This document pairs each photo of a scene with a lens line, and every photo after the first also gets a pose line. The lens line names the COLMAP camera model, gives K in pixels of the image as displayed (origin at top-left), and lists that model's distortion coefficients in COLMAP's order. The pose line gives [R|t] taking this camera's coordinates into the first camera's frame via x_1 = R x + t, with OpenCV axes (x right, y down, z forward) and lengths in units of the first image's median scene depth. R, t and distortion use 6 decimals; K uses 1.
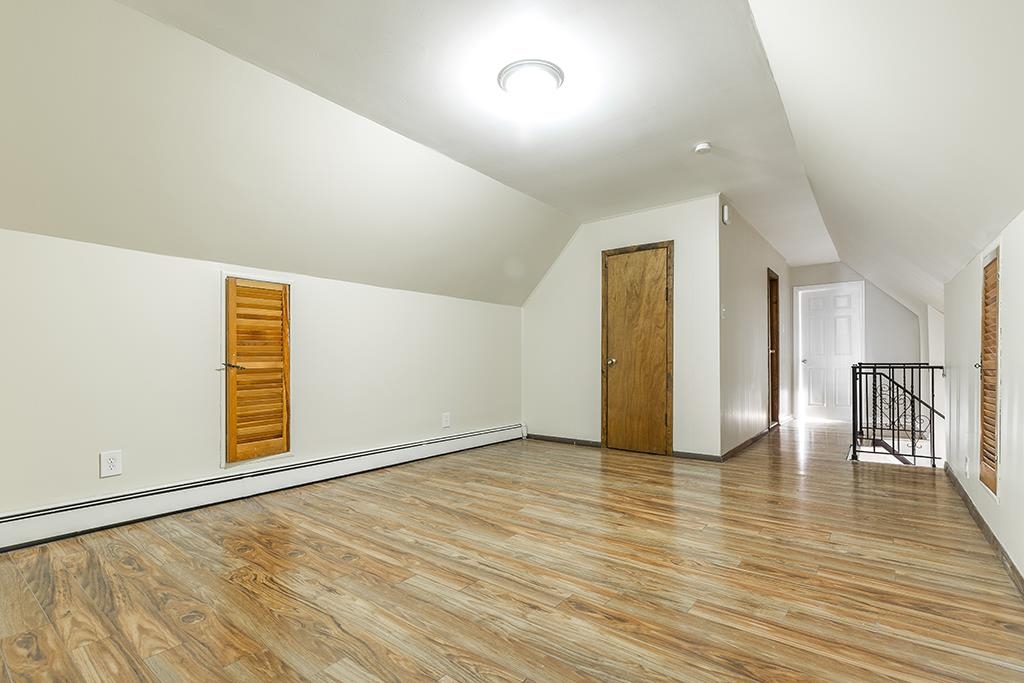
lens RADIAL K [[468.0, 0, 493.8], [0, 468.0, 342.3], [0, 0, 1]] dist [-0.001772, -0.000227]
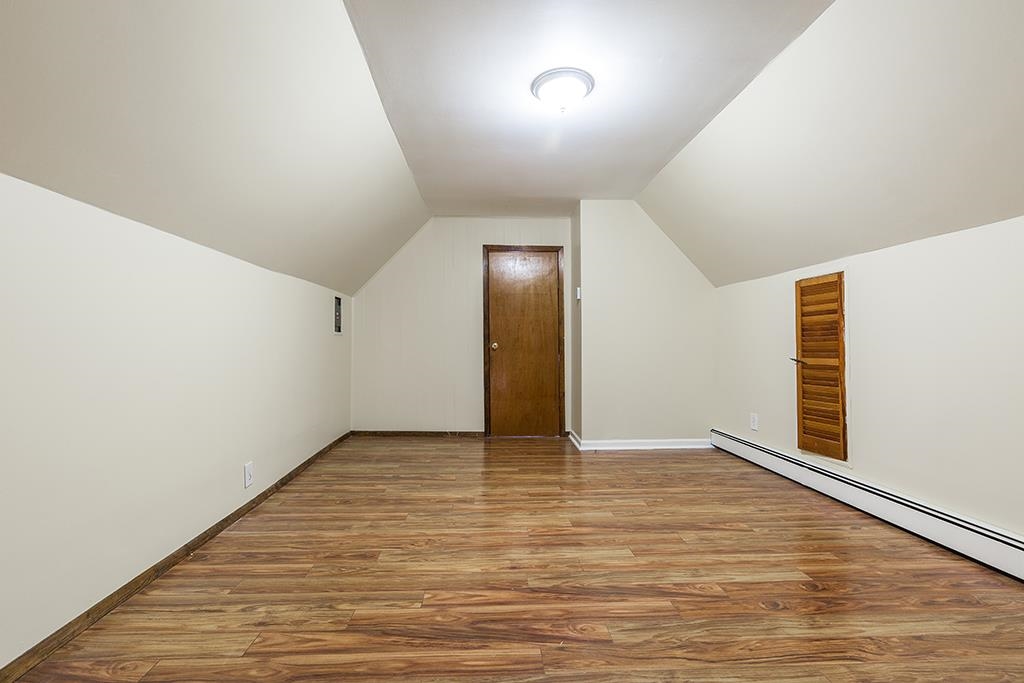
lens RADIAL K [[468.0, 0, 493.8], [0, 468.0, 342.3], [0, 0, 1]] dist [-0.001772, -0.000227]
pose [[-0.753447, 0.001458, -0.657507, 0.813253], [0.030380, 0.999007, -0.032598, 0.023753], [0.656807, -0.044536, -0.752743, 1.575620]]
